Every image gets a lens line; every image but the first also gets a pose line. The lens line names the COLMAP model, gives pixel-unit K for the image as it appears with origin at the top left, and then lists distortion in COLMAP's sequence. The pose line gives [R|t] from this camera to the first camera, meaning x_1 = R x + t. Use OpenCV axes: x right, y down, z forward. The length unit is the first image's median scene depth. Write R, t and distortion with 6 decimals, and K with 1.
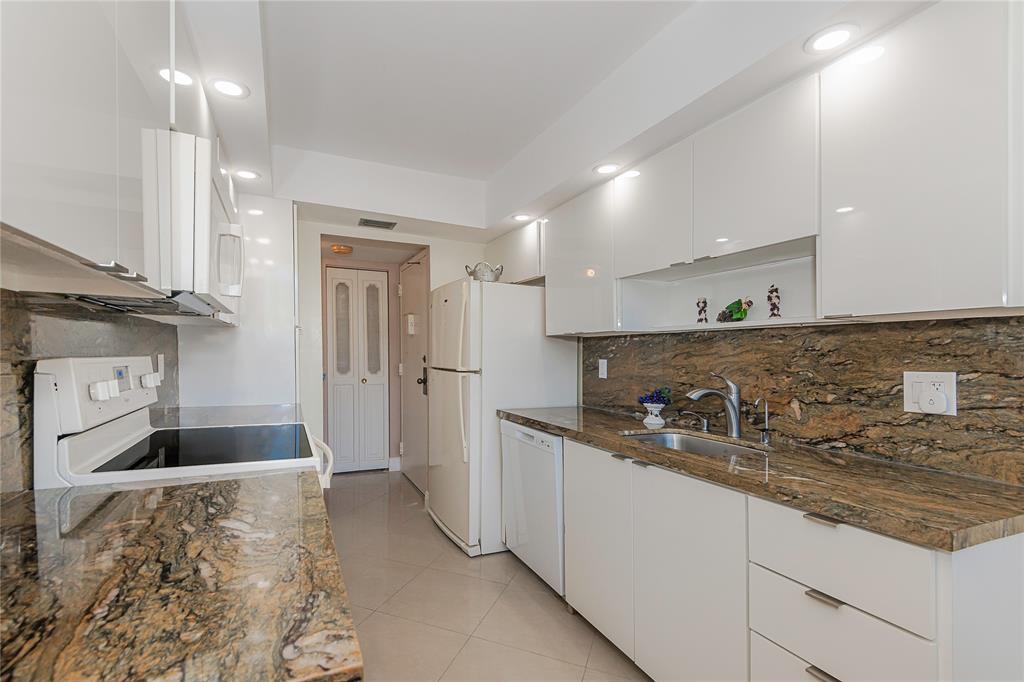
lens RADIAL K [[475.8, 0, 499.8], [0, 475.8, 349.0], [0, 0, 1]] dist [0.002046, -0.000011]
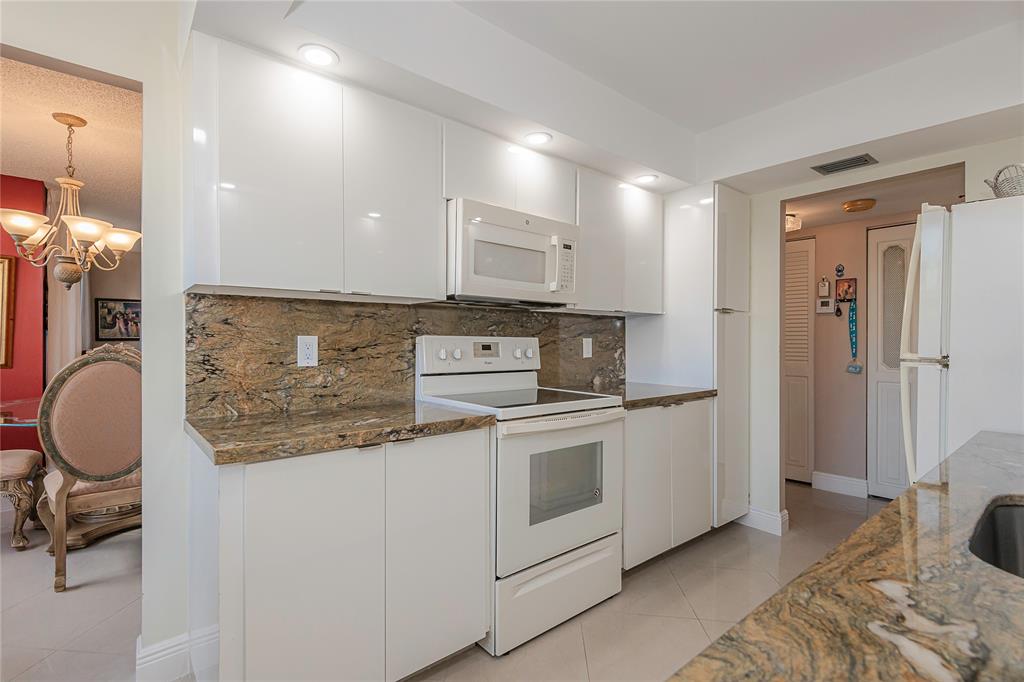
lens RADIAL K [[475.8, 0, 499.8], [0, 475.8, 349.0], [0, 0, 1]] dist [0.002046, -0.000011]
pose [[0.213362, 0.013909, -0.976874, 0.510091], [0.003037, 0.999884, 0.014900, 0.021127], [0.976968, -0.006146, 0.213296, 0.424178]]
